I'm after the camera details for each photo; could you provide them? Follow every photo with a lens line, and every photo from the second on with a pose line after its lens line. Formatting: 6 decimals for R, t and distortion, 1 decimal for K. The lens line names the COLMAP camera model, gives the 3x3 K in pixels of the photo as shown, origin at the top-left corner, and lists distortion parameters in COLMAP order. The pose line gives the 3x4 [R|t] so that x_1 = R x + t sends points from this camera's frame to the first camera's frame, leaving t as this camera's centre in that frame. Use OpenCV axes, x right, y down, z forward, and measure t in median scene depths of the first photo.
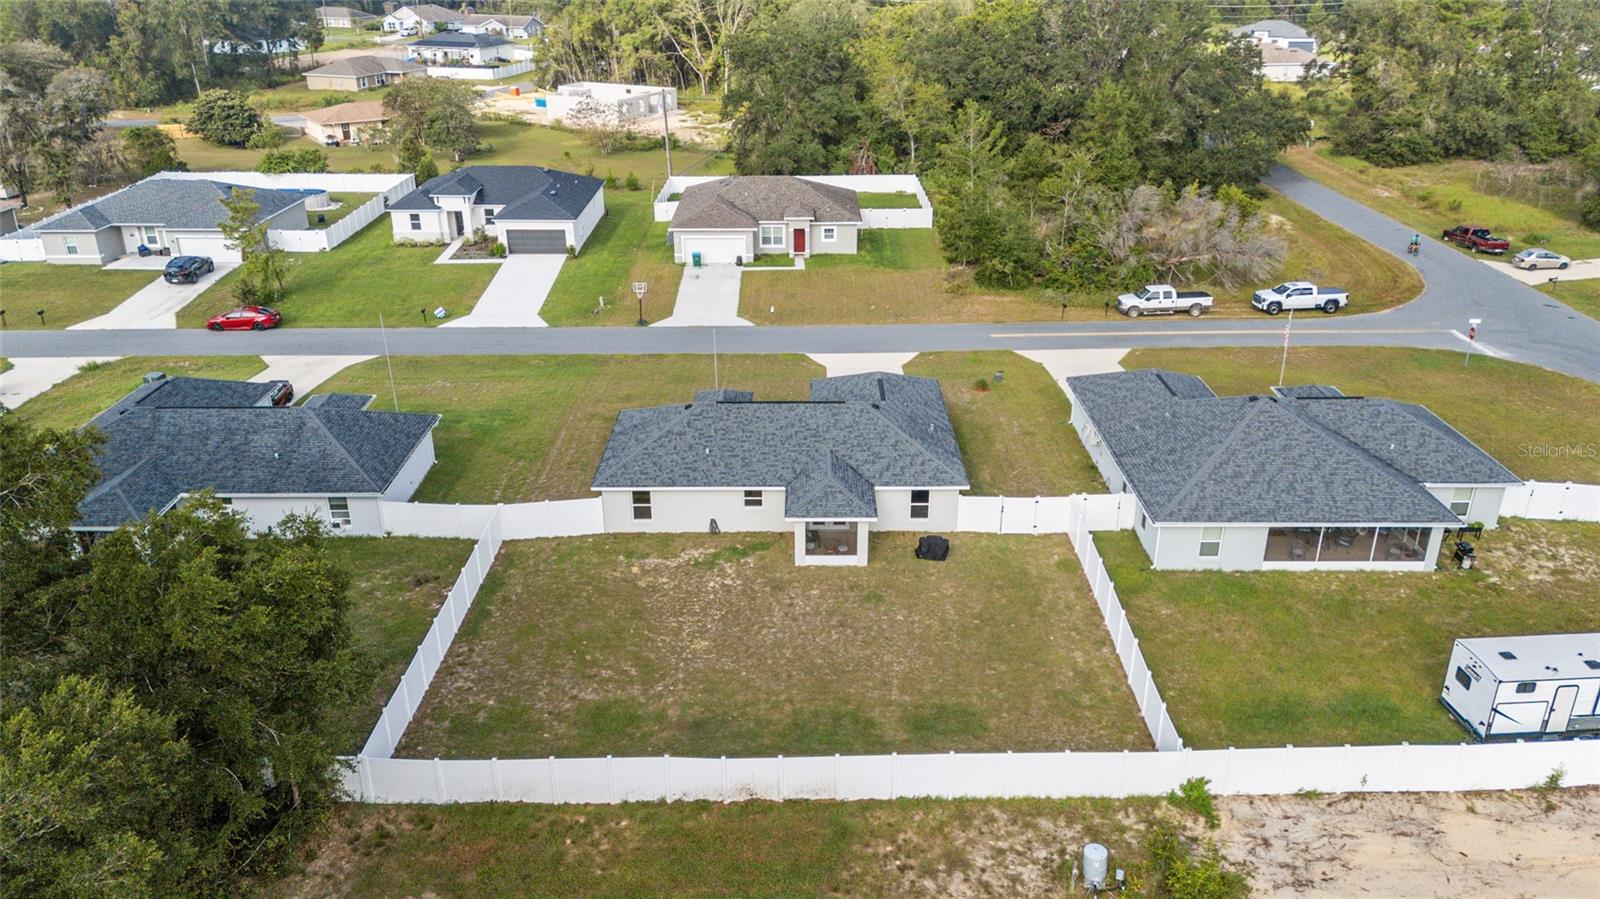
lens RADIAL K [[1174.0, 0, 804.6], [0, 1174.0, 452.2], [0, 0, 1]] dist [0.116254, -0.151500]
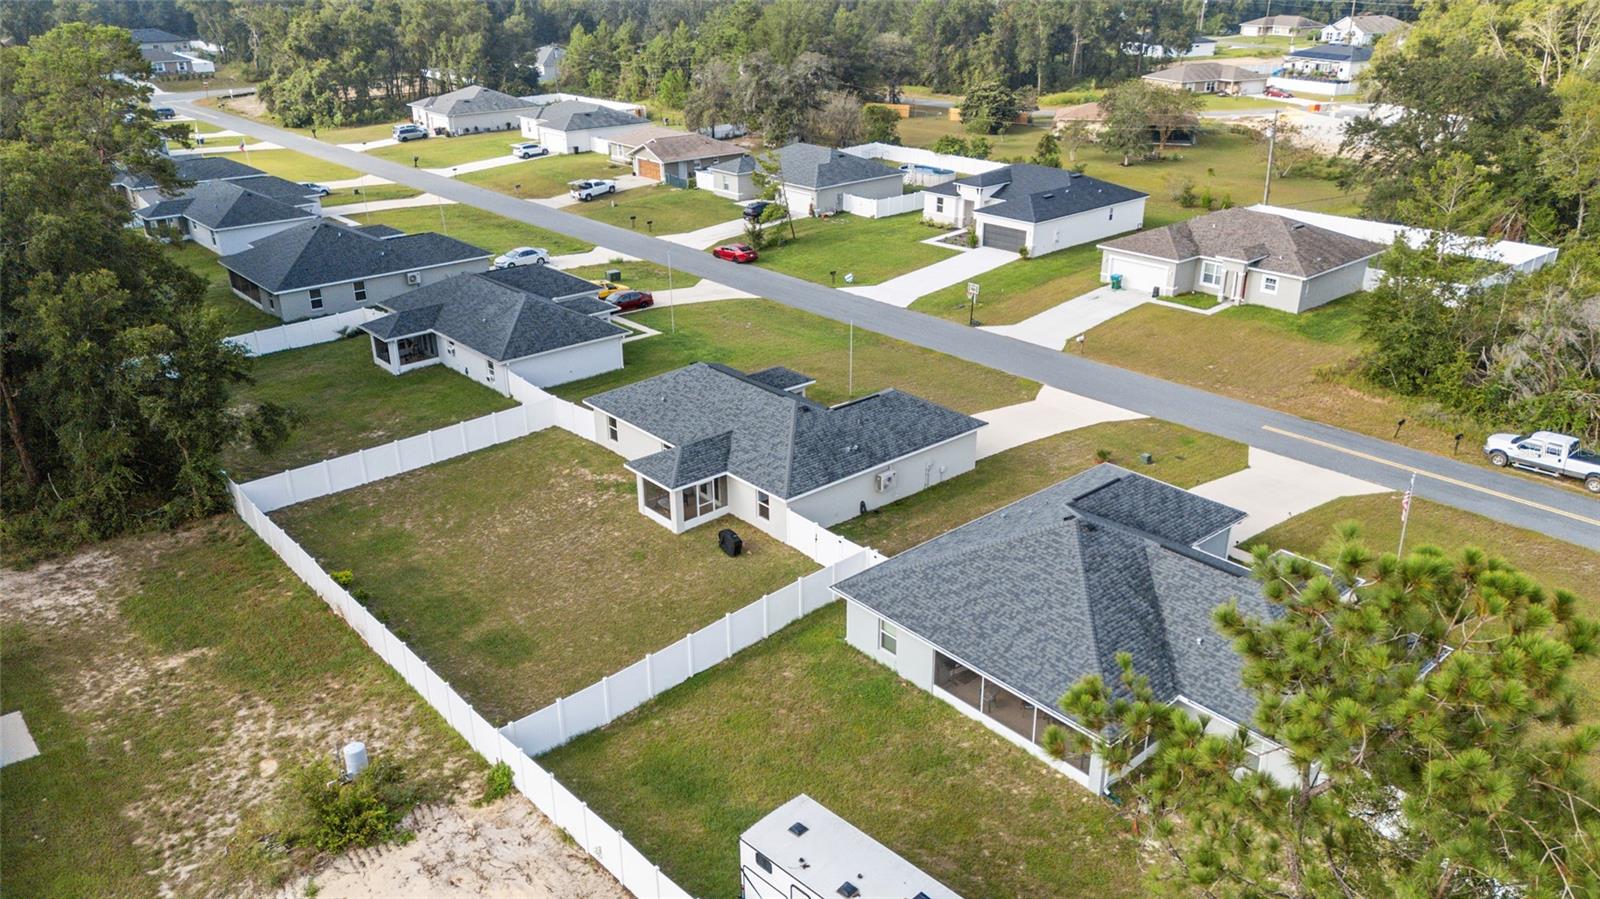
lens RADIAL K [[1174.0, 0, 804.6], [0, 1174.0, 452.2], [0, 0, 1]] dist [0.116254, -0.151500]
pose [[0.658097, 0.296722, -0.692000, 0.510232], [-0.300808, 0.946152, 0.119630, -0.082523], [0.690234, 0.129431, 0.711916, 0.184781]]
